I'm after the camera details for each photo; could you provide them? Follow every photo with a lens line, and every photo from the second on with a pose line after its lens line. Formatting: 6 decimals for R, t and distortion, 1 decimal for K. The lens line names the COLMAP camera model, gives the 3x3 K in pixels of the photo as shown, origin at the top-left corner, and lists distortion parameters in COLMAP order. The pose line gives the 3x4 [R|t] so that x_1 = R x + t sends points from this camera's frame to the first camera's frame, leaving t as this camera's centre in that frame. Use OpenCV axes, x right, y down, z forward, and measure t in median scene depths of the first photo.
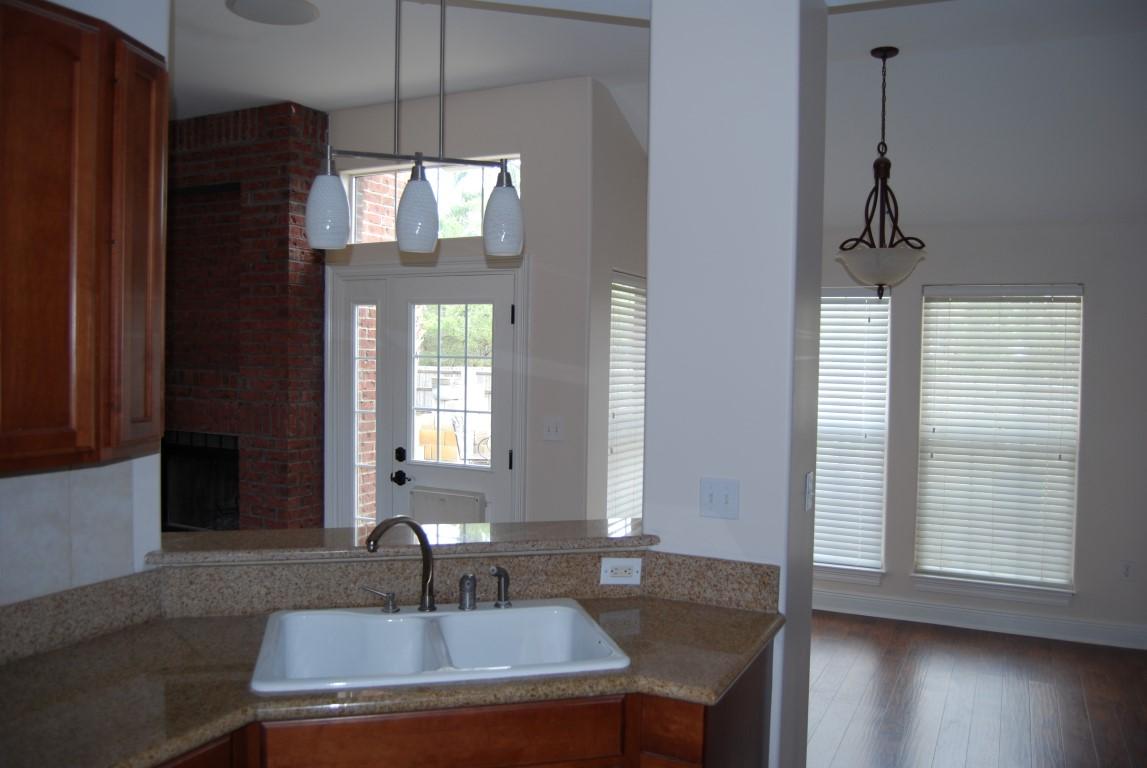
lens RADIAL K [[898.7, 0, 573.5], [0, 898.7, 384.0], [0, 0, 1]] dist [-0.092890, 0.030589]
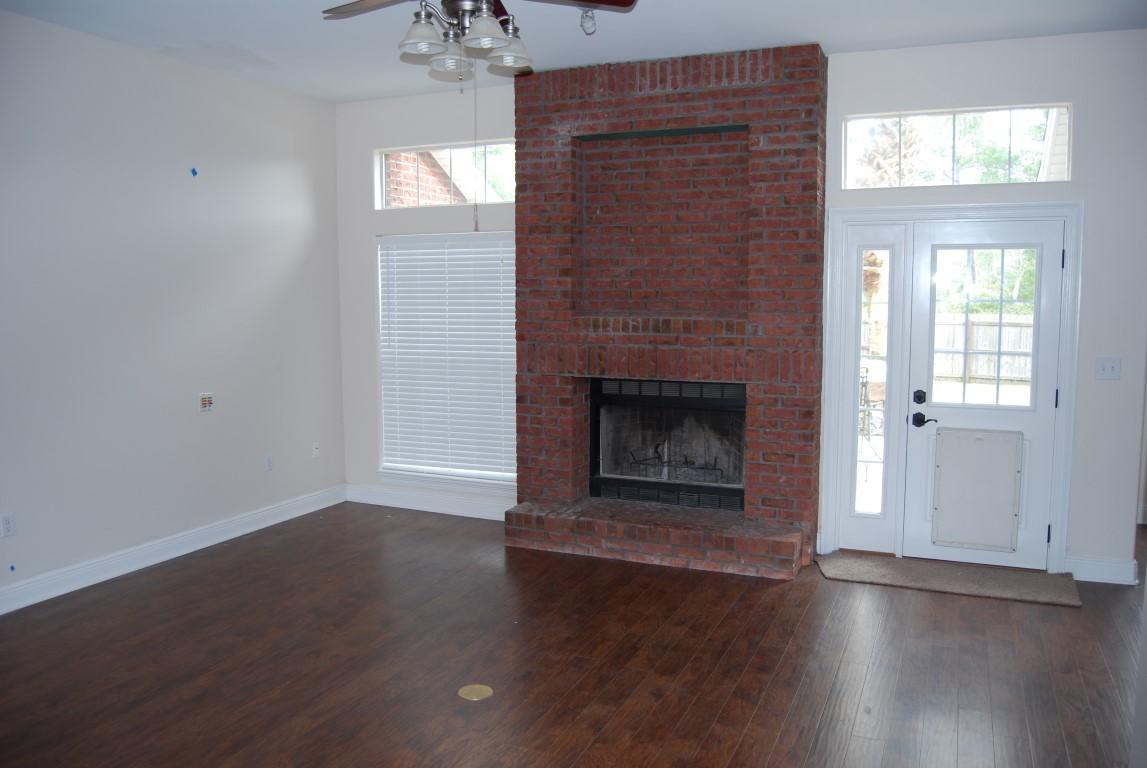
lens RADIAL K [[898.7, 0, 573.5], [0, 898.7, 384.0], [0, 0, 1]] dist [-0.092890, 0.030589]
pose [[0.998637, -0.023804, 0.046455, -0.640803], [0.020800, 0.997725, 0.064121, -0.009259], [-0.047875, -0.063067, 0.996860, 0.009794]]
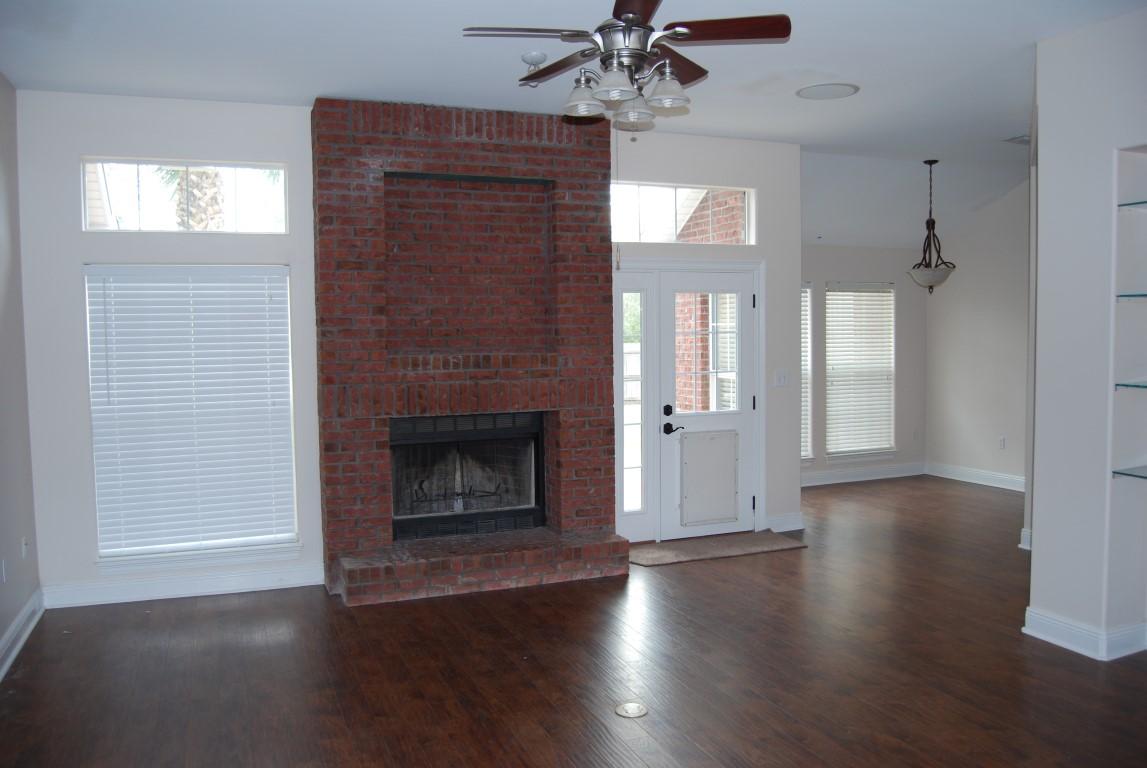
lens RADIAL K [[898.7, 0, 573.5], [0, 898.7, 384.0], [0, 0, 1]] dist [-0.092890, 0.030589]
pose [[0.669935, -0.072031, 0.738917, -1.240865], [0.052205, 0.997389, 0.049895, -0.030025], [-0.740582, 0.005149, 0.671946, 0.239398]]
